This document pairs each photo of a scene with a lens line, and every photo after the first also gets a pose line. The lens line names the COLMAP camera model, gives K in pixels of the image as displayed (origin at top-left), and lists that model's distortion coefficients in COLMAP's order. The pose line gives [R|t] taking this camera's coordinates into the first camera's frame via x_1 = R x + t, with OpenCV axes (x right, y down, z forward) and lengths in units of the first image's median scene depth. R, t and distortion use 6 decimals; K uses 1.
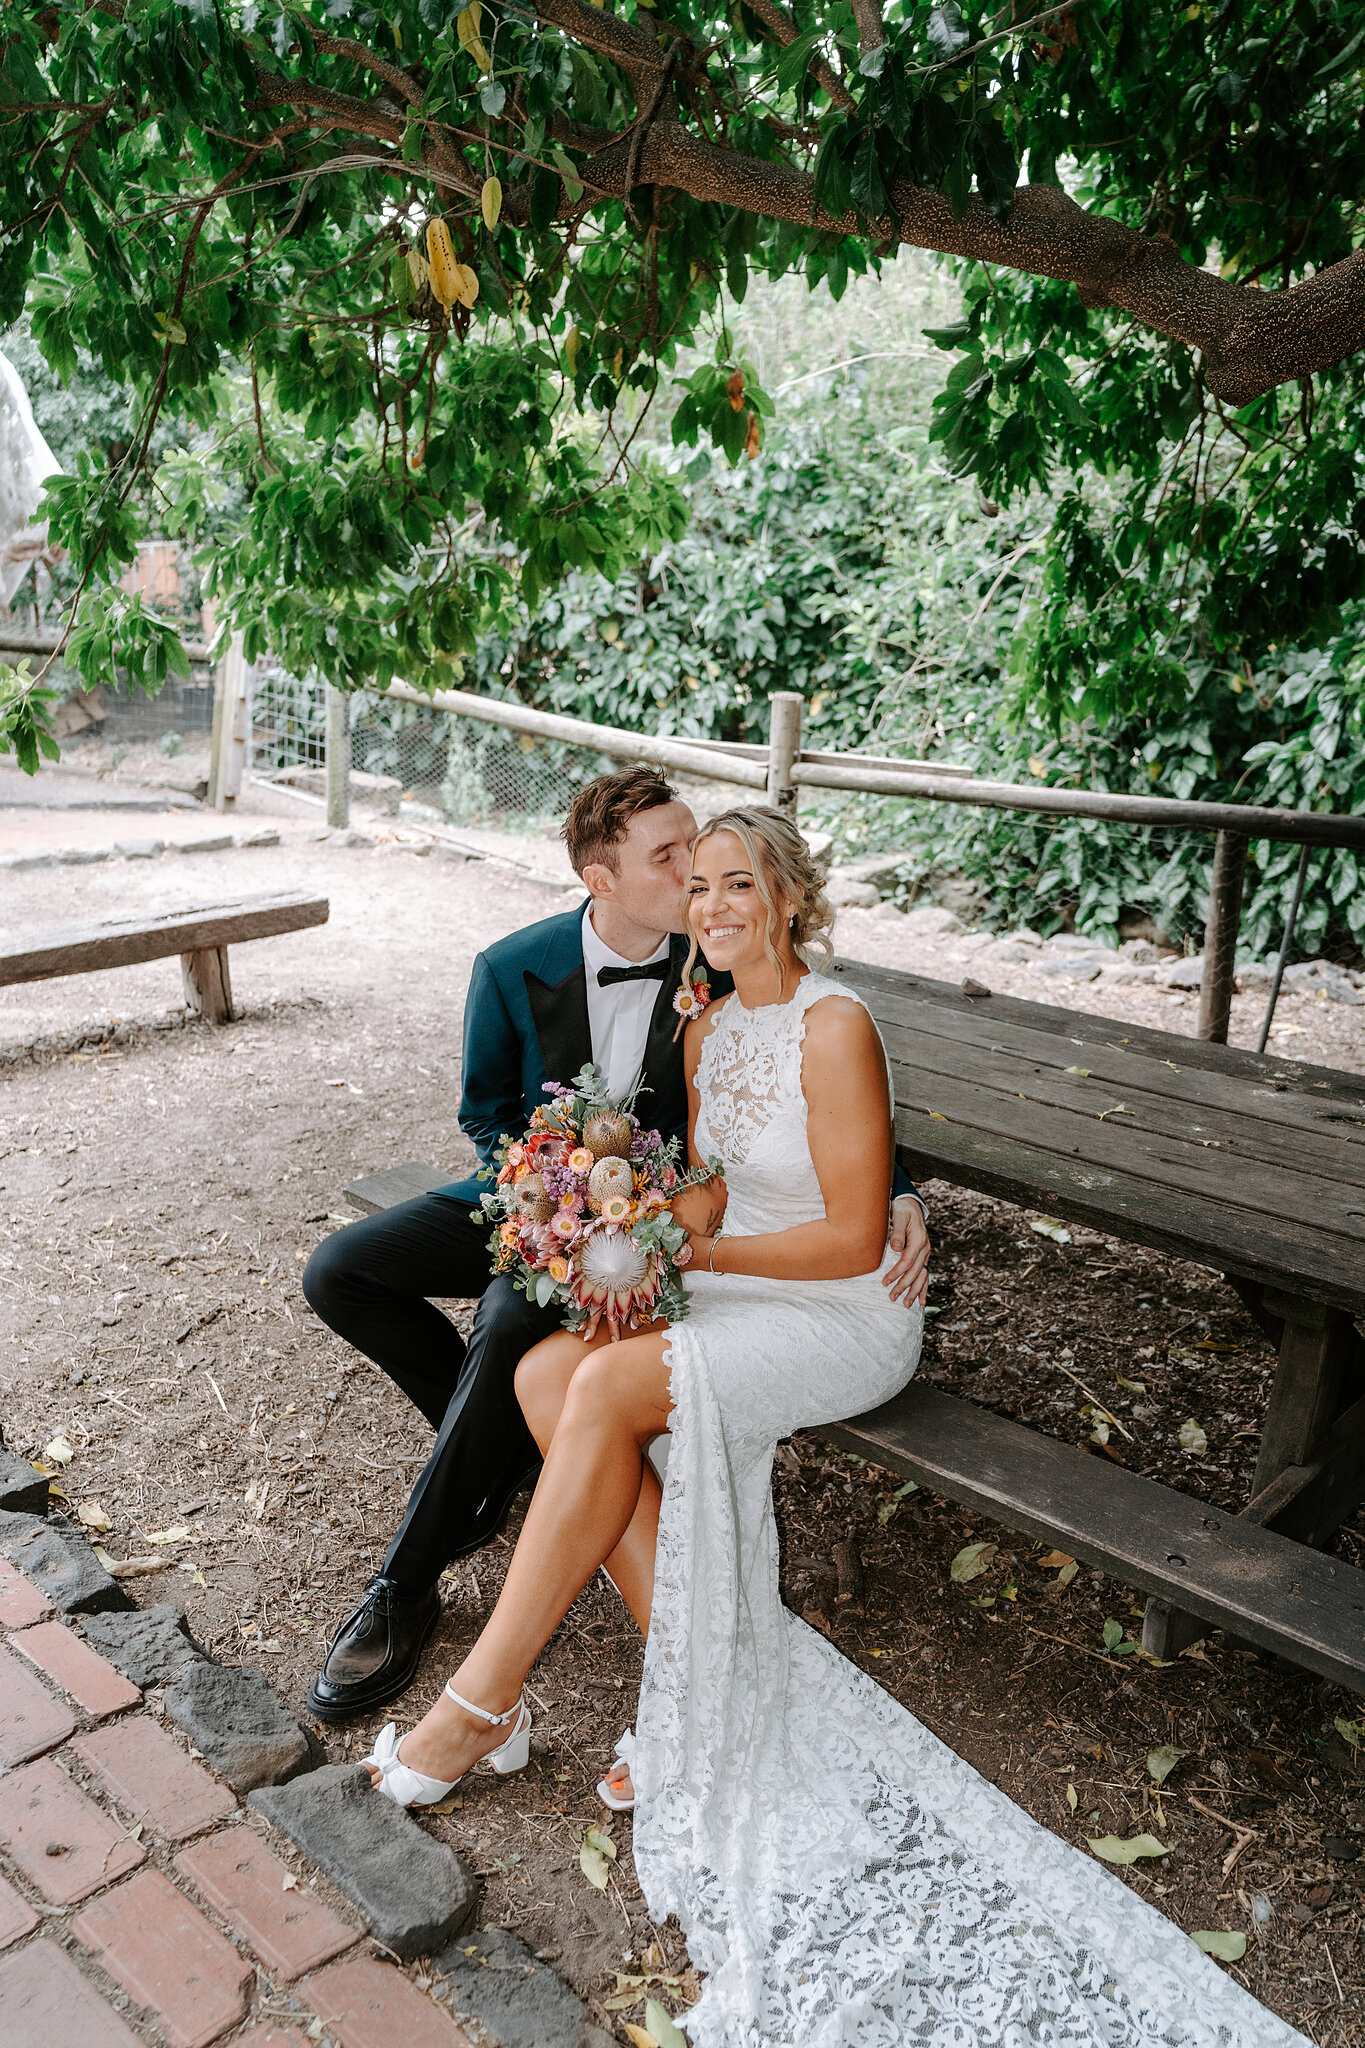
lens RADIAL K [[1570.3, 0, 682.5], [0, 1570.3, 1024.0], [0, 0, 1]] dist [-0.042088, -0.000435]
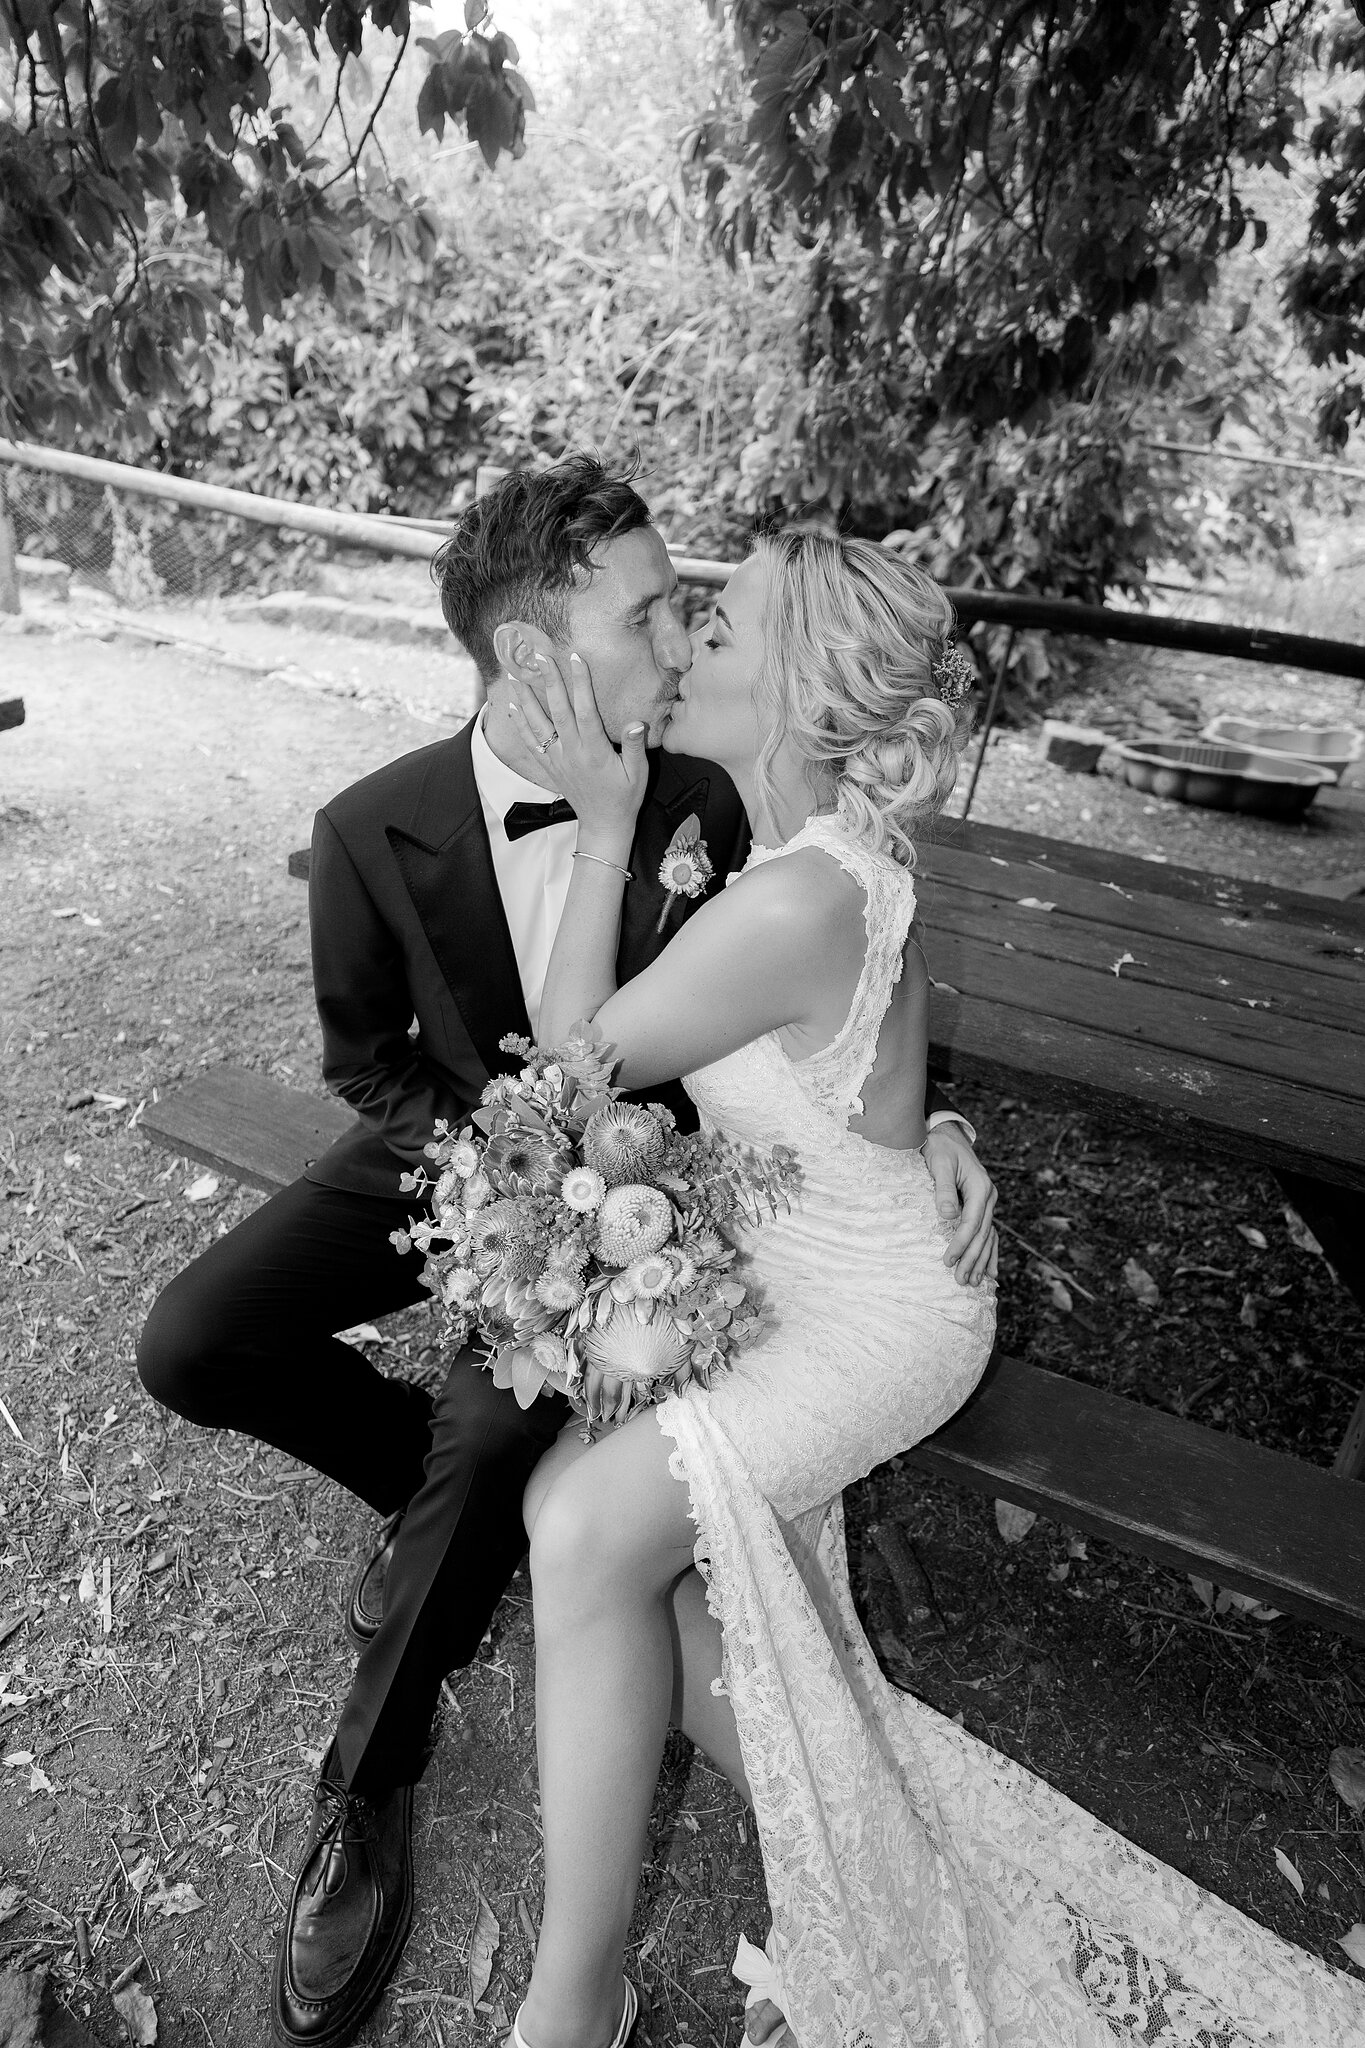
lens RADIAL K [[1188.8, 0, 682.5], [0, 1188.8, 1024.0], [0, 0, 1]] dist [-0.092098, 0.043842]
pose [[0.955316, -0.095561, 0.279713, -0.046487], [0.033080, 0.974918, 0.220090, -0.020744], [-0.293730, -0.201003, 0.934516, 0.161420]]
